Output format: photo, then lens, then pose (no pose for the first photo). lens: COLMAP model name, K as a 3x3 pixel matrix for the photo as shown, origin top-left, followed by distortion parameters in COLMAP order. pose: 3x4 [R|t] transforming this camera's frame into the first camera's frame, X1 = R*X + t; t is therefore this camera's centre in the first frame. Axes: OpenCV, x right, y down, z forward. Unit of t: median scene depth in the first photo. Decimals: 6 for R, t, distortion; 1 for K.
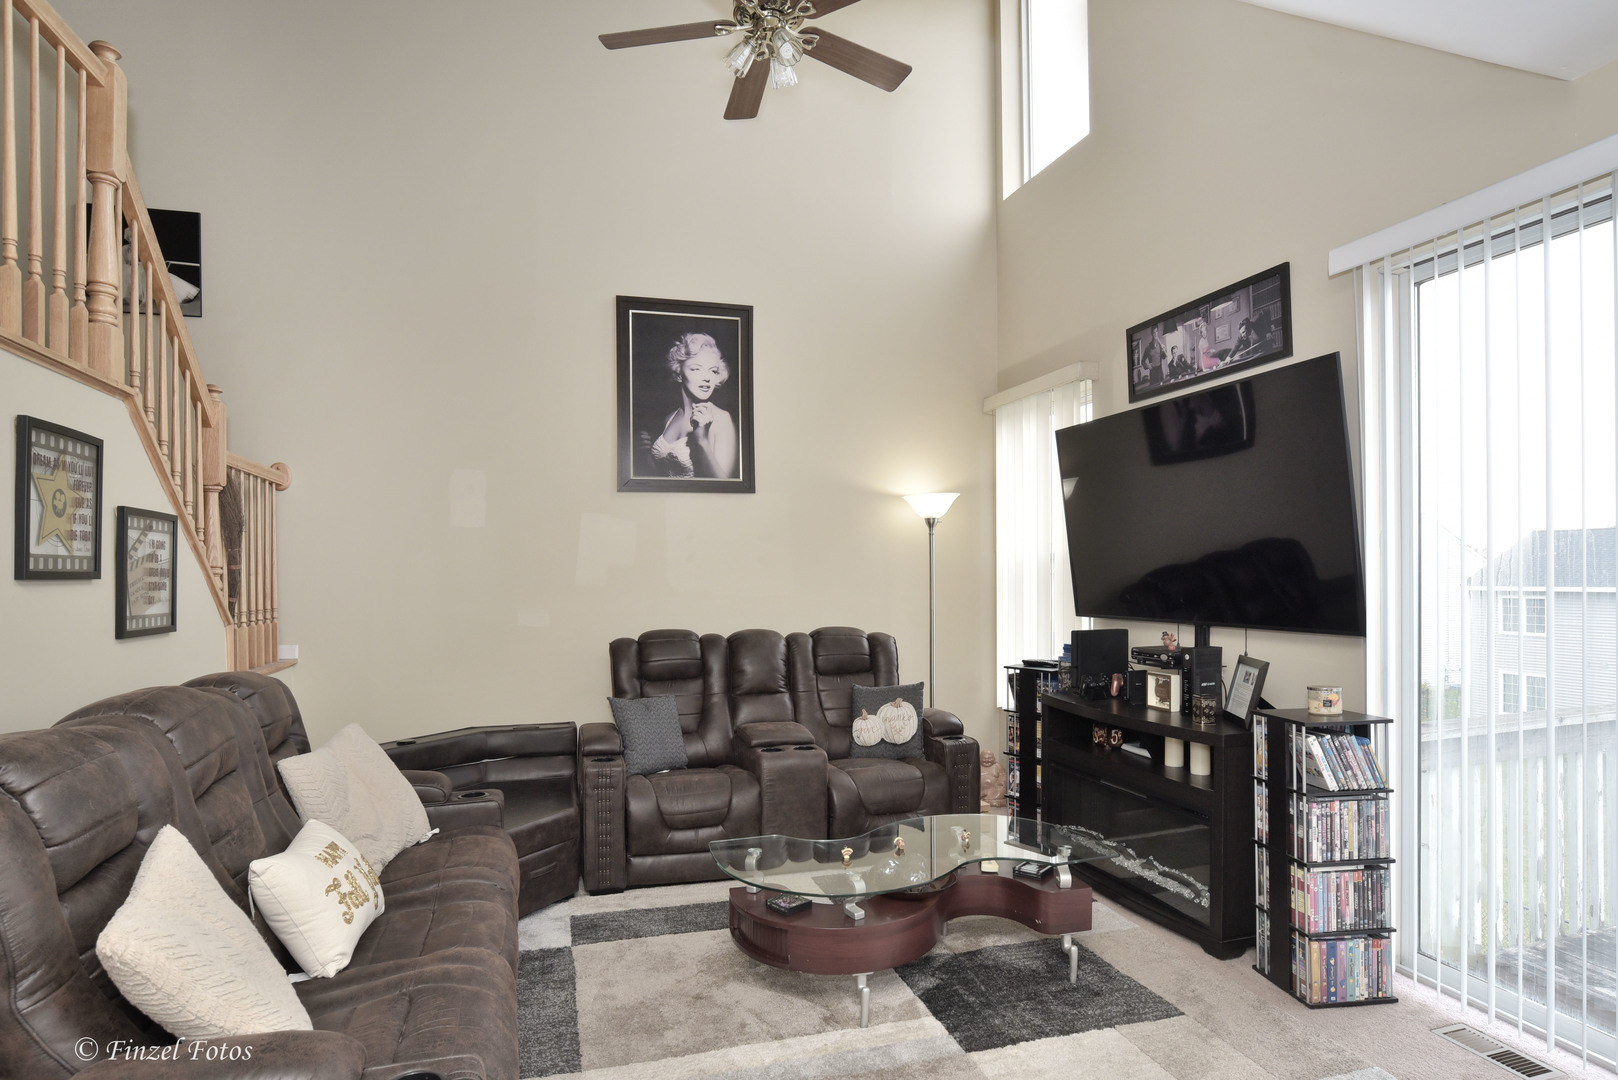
lens RADIAL K [[836.1, 0, 799.5], [0, 836.1, 534.4], [0, 0, 1]] dist [-0.002791, -0.000736]
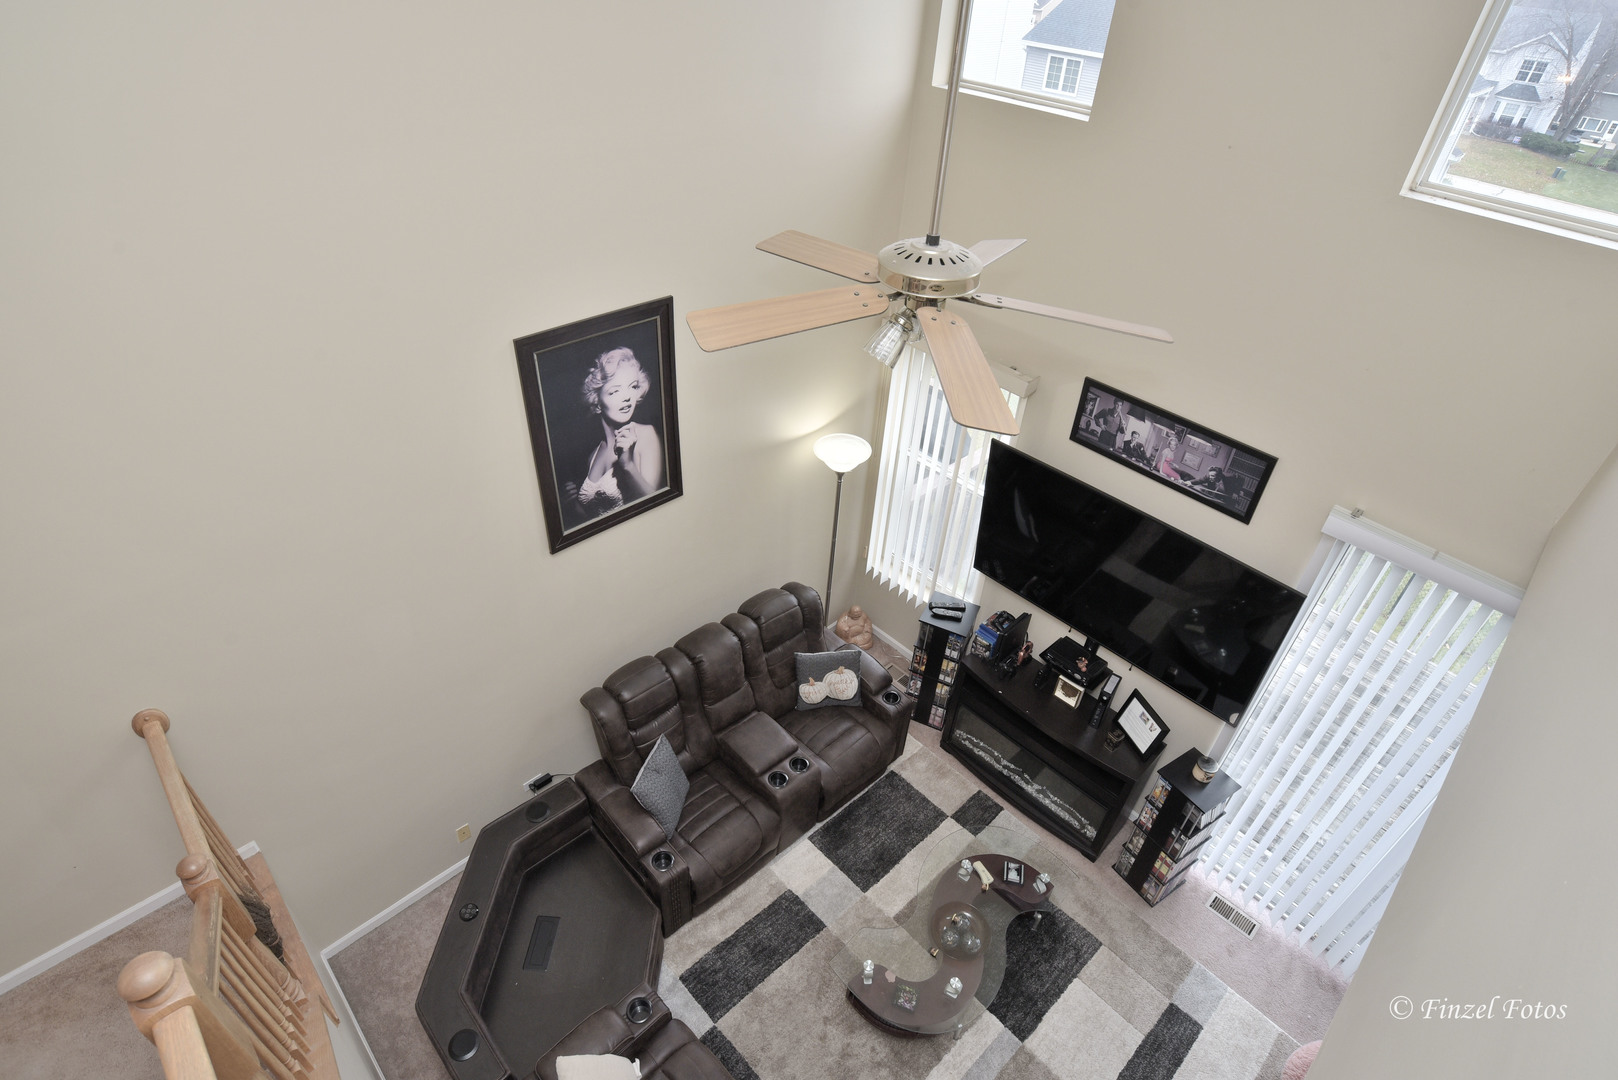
lens RADIAL K [[836.1, 0, 799.4], [0, 836.1, 532.5], [0, 0, 1]] dist [-0.002791, -0.000736]
pose [[0.894845, -0.225801, 0.385053, -0.308885], [-0.059923, 0.794046, 0.604897, -0.594566], [-0.442336, -0.564363, 0.697018, 0.287291]]
